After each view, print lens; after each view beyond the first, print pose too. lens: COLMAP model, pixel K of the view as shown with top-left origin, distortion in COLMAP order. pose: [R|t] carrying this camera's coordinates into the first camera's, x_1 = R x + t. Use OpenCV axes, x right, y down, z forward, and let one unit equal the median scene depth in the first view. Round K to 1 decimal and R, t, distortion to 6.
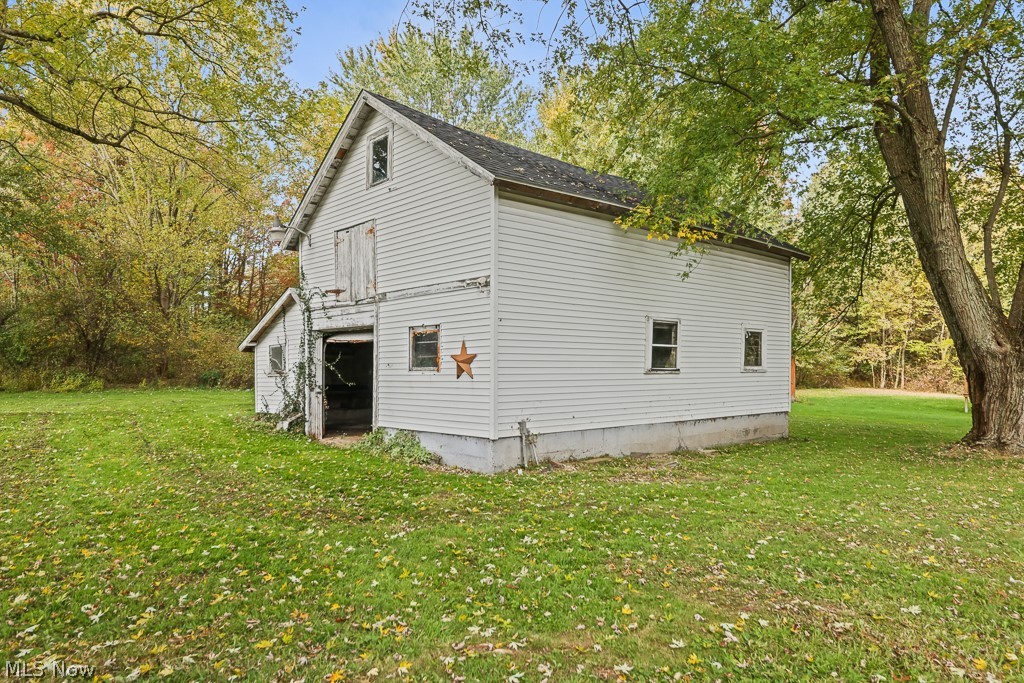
lens RADIAL K [[690.5, 0, 508.9], [0, 690.5, 349.1], [0, 0, 1]] dist [0.011841, 0.001759]
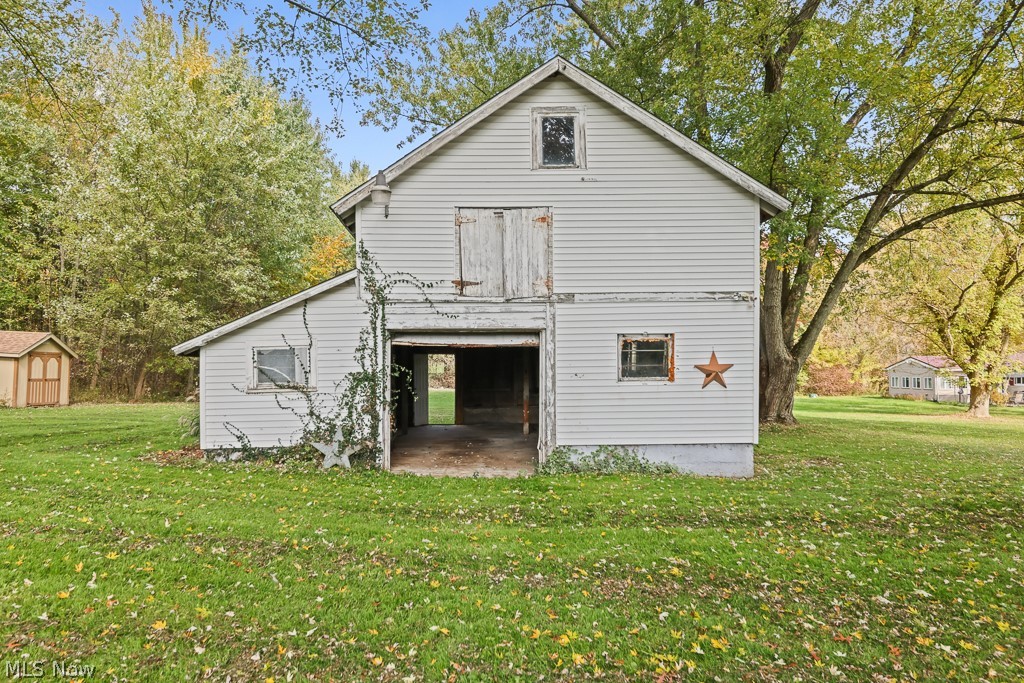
lens RADIAL K [[690.5, 0, 509.4], [0, 690.5, 338.6], [0, 0, 1]] dist [0.011841, 0.001759]
pose [[0.660540, 0.023054, 0.750437, -0.883685], [-0.017610, 0.999729, -0.015213, -0.008426], [-0.750584, -0.003166, 0.660767, 0.466206]]
